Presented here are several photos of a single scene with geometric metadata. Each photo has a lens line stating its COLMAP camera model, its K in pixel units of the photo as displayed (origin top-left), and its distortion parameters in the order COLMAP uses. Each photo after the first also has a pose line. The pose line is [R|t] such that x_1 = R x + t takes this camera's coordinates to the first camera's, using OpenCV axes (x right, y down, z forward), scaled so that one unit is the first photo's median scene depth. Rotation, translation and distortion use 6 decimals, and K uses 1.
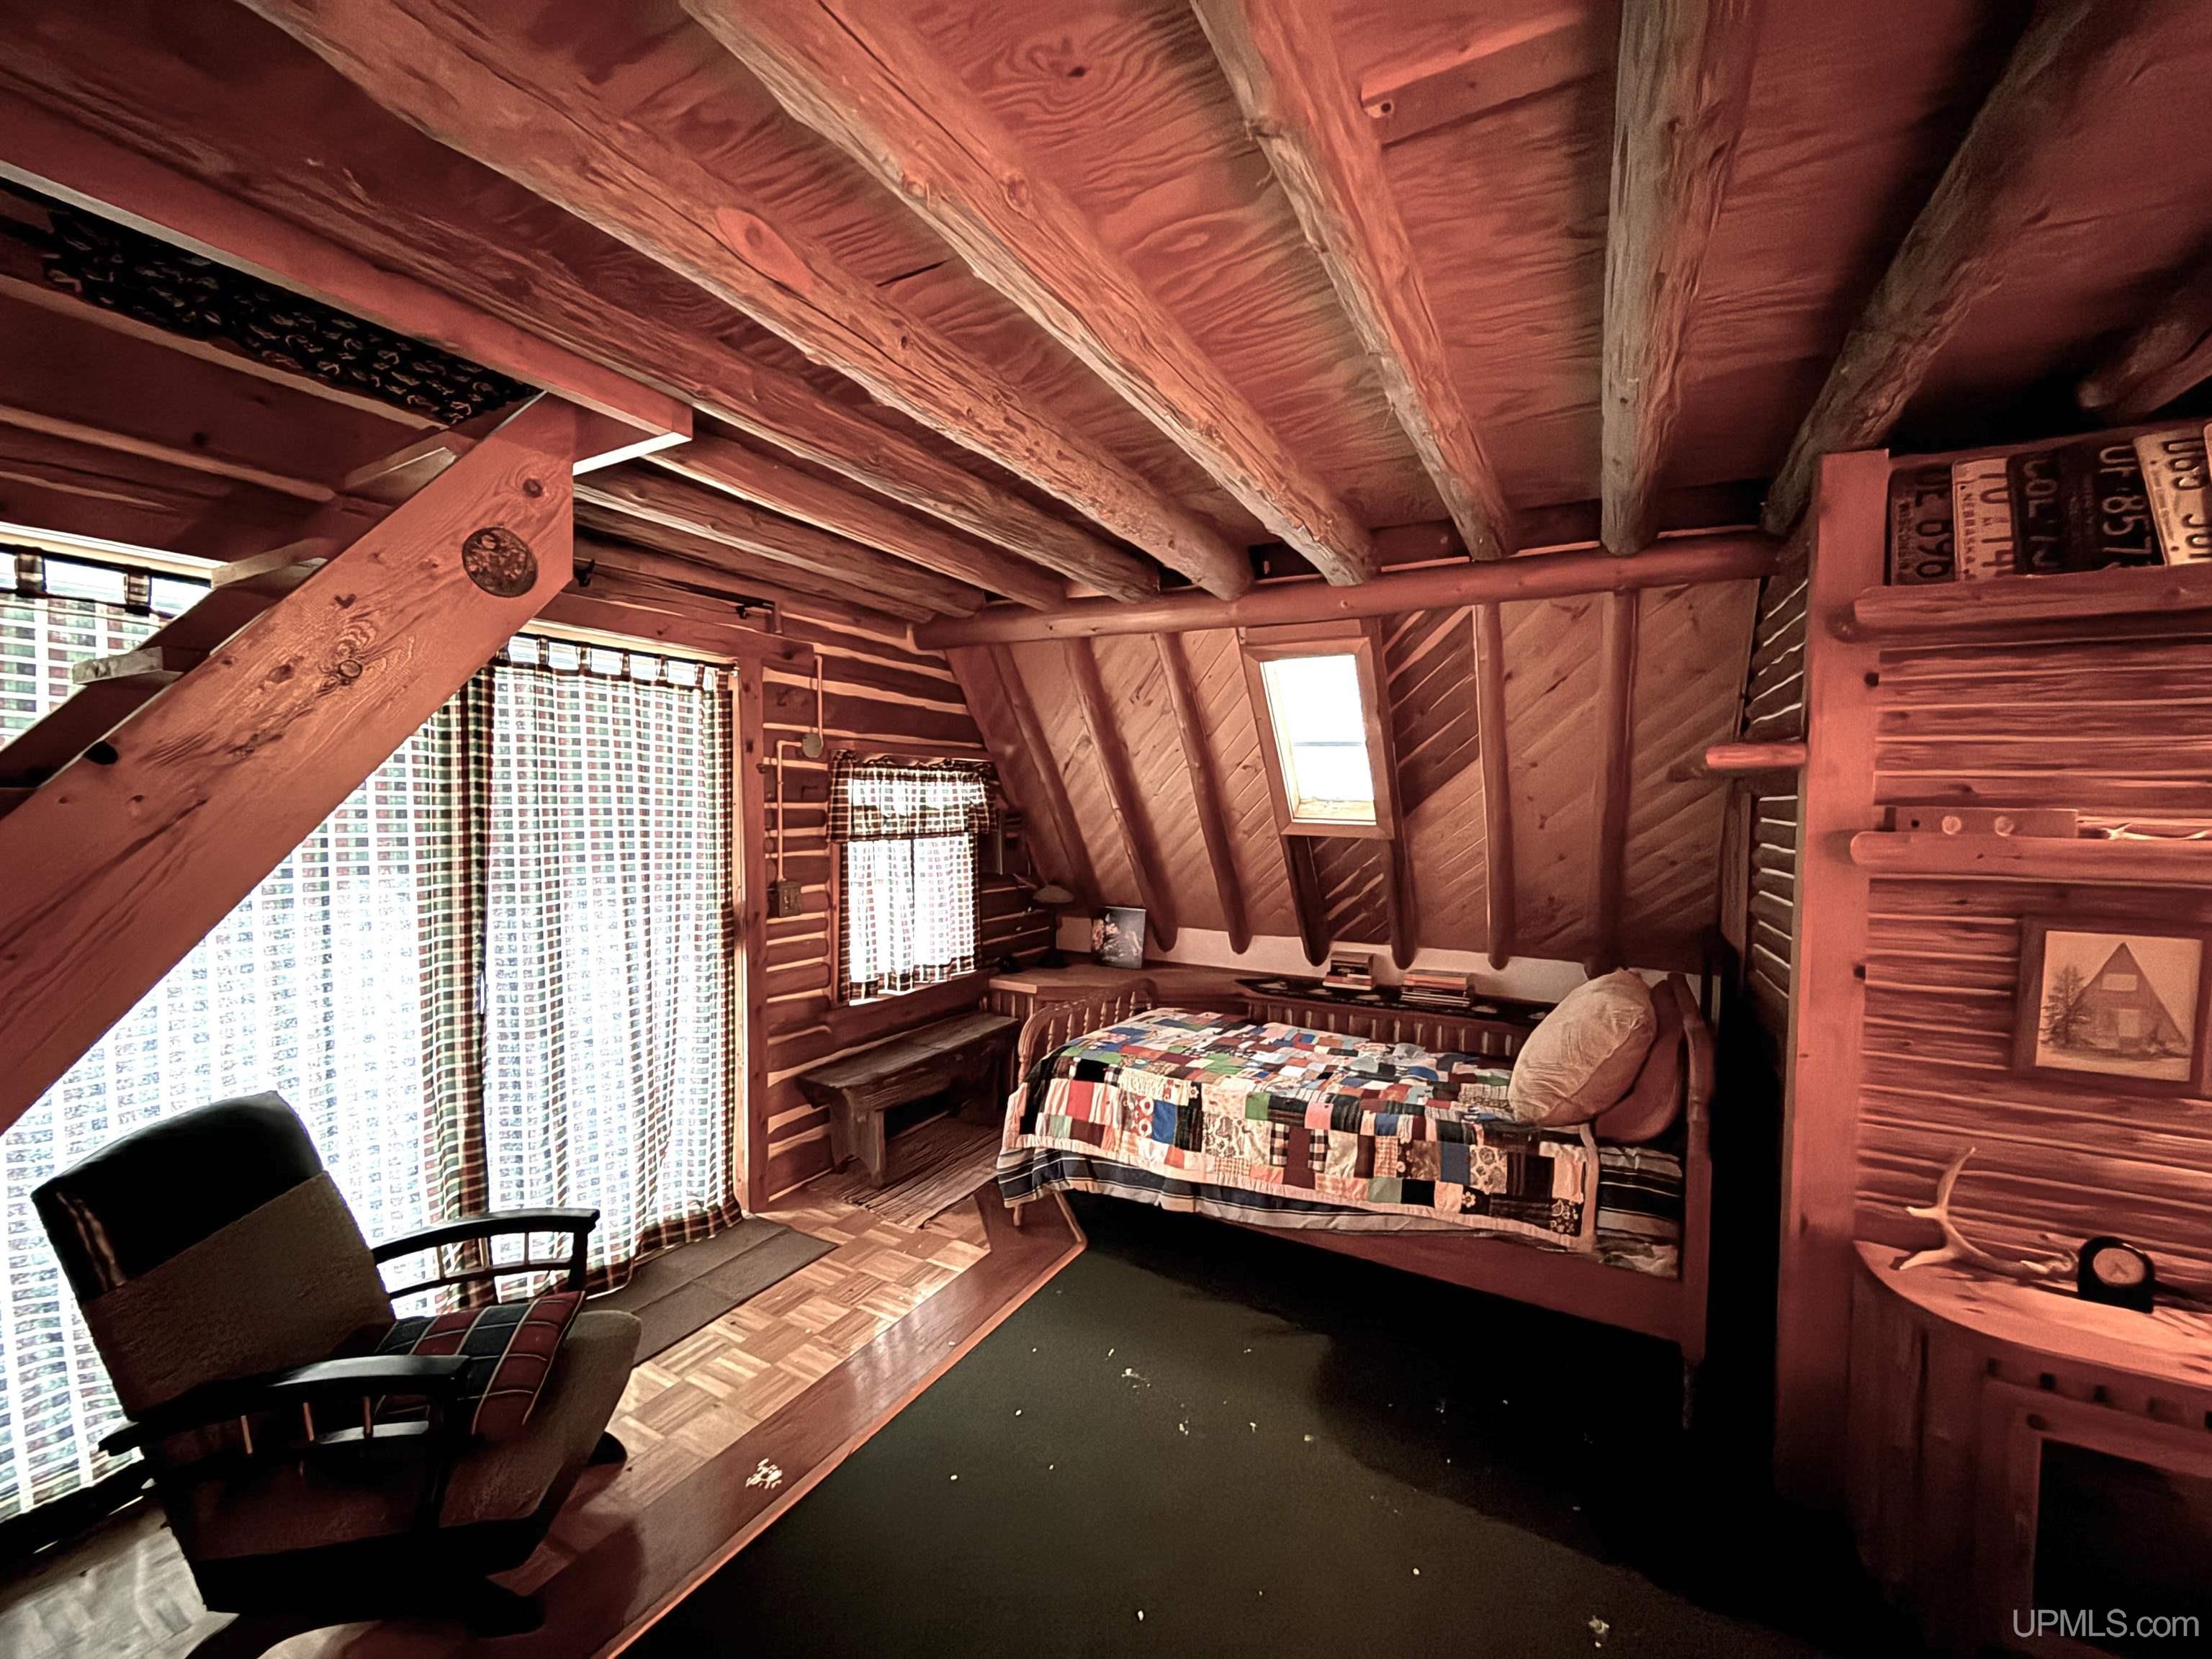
lens RADIAL K [[874.7, 0, 1111.0], [0, 874.7, 828.6], [0, 0, 1]] dist [-0.000733, 0.000589]
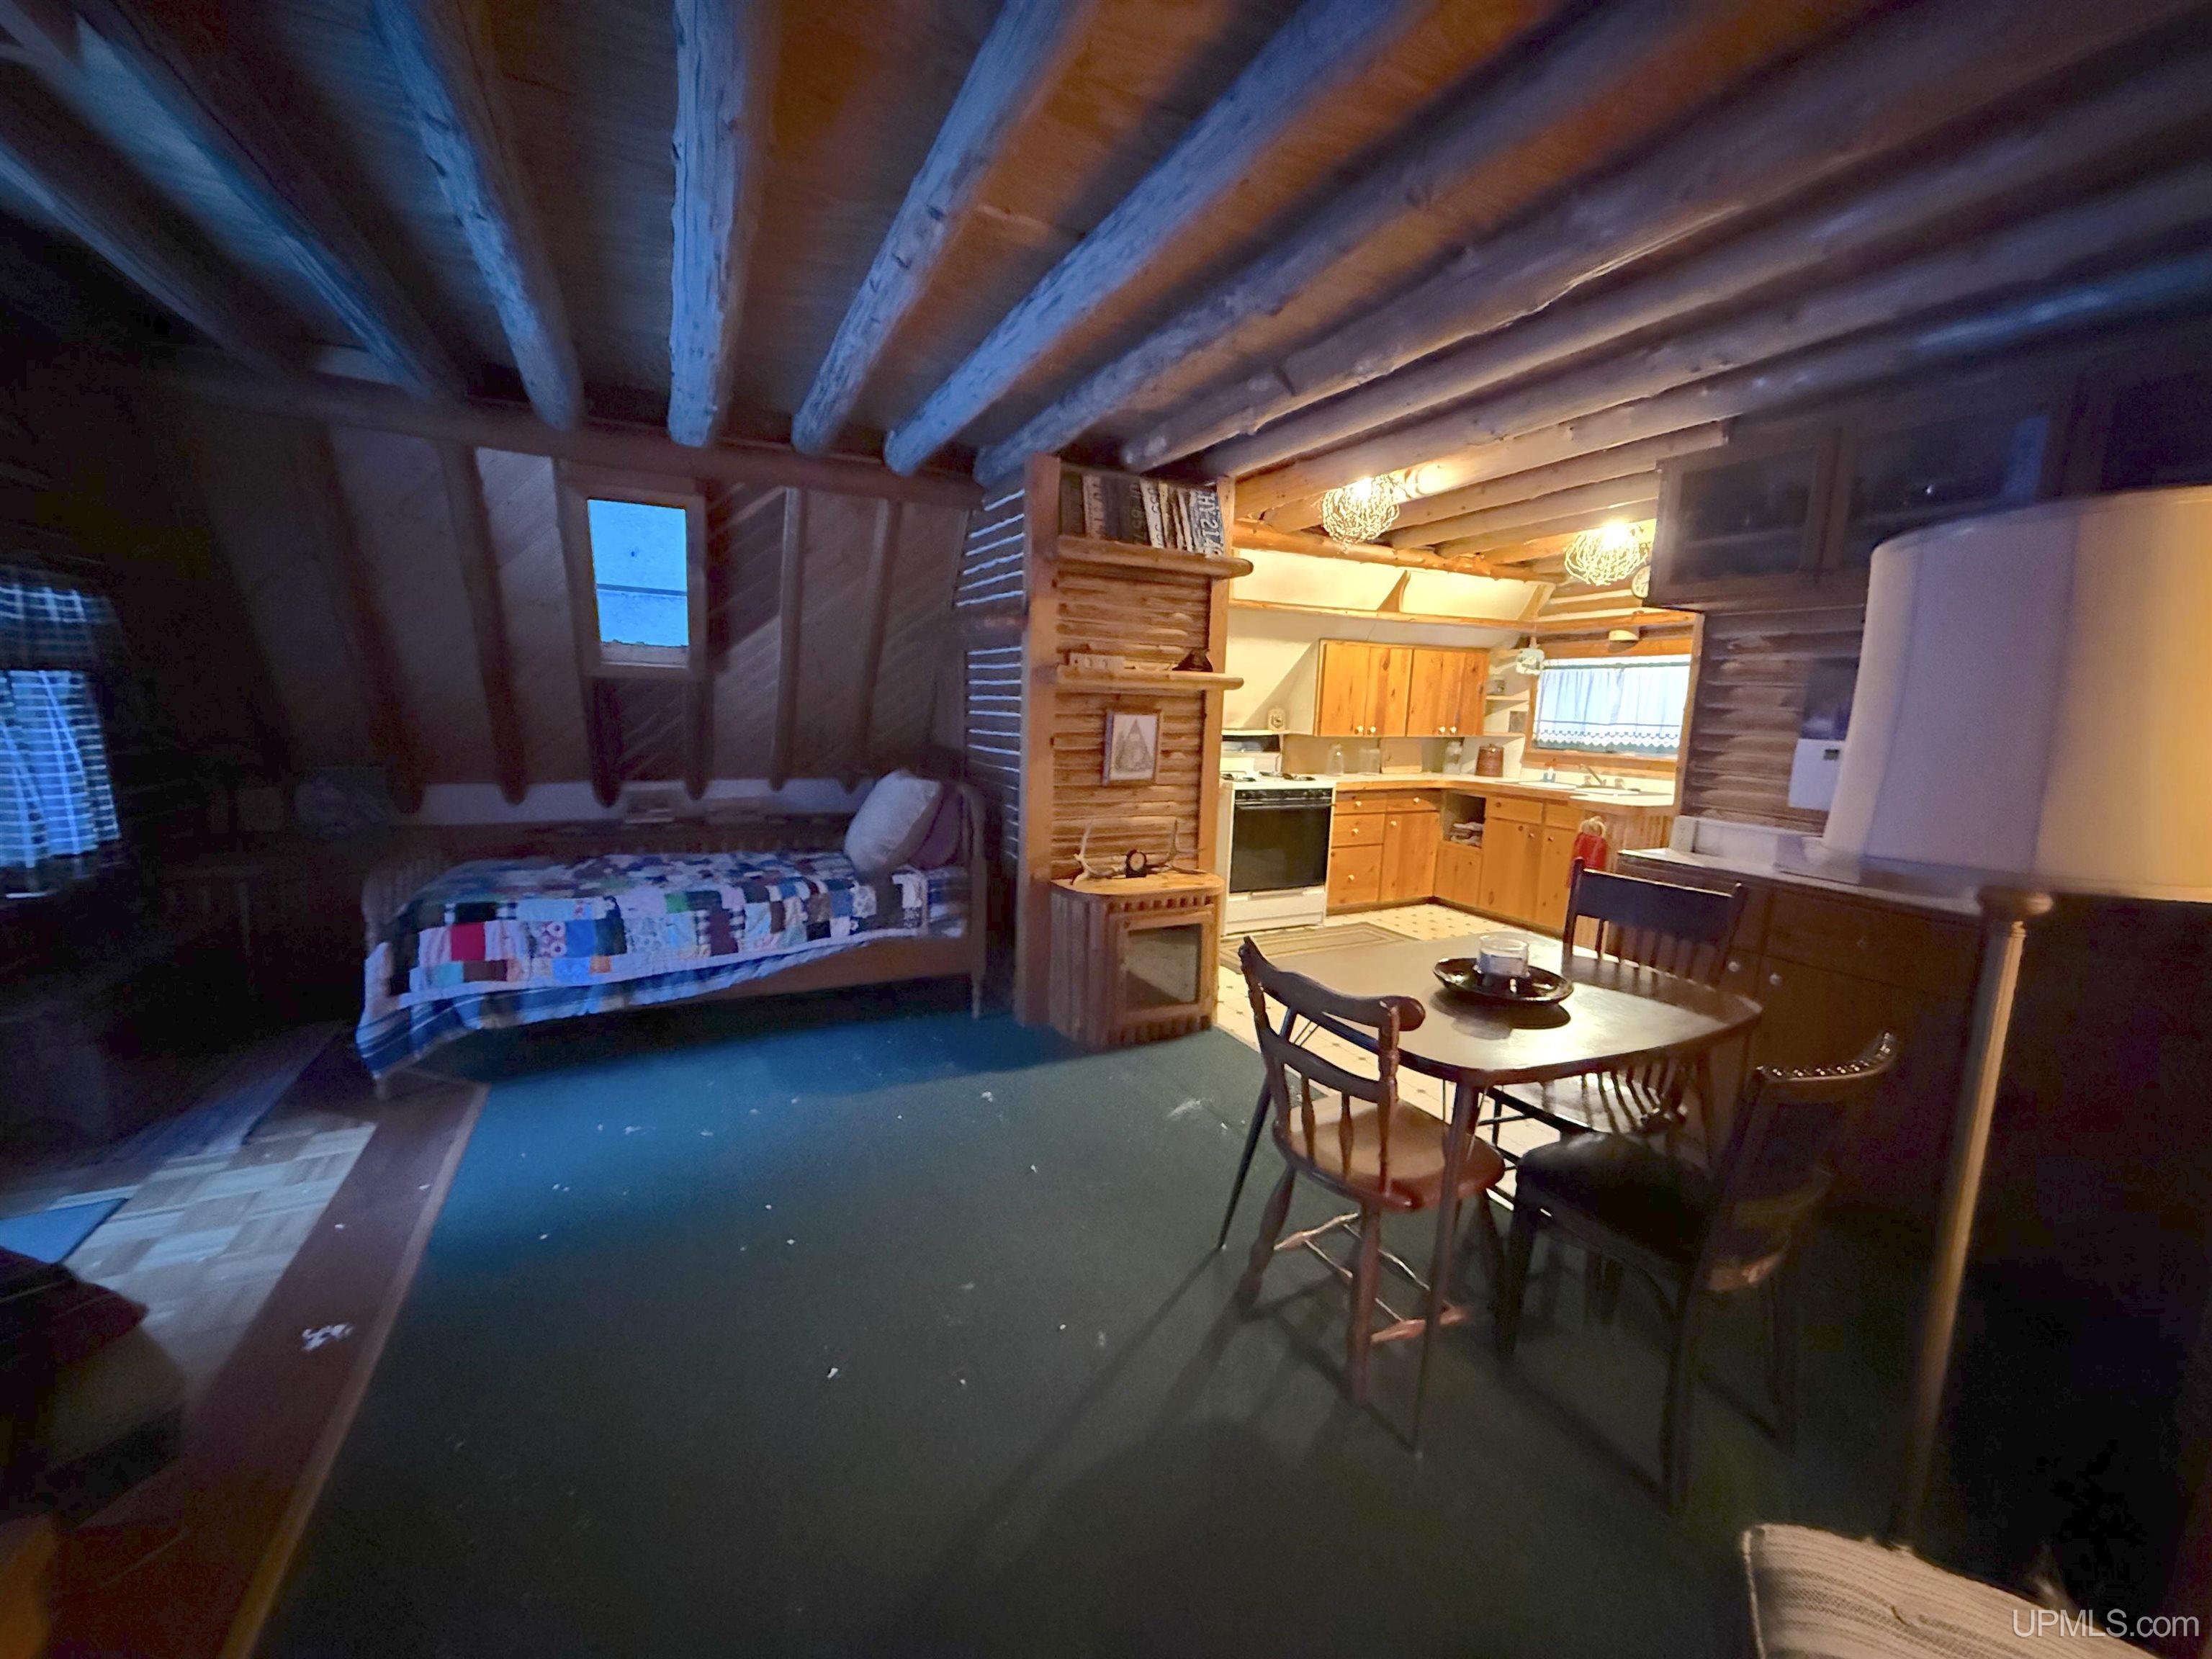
lens RADIAL K [[874.7, 0, 1107.5], [0, 874.7, 831.9], [0, 0, 1]] dist [-0.000733, 0.000589]
pose [[0.558714, -0.121344, 0.820435, -0.470118], [0.003613, 0.989586, 0.143901, 0.059933], [-0.829352, -0.077435, 0.553334, -0.119940]]
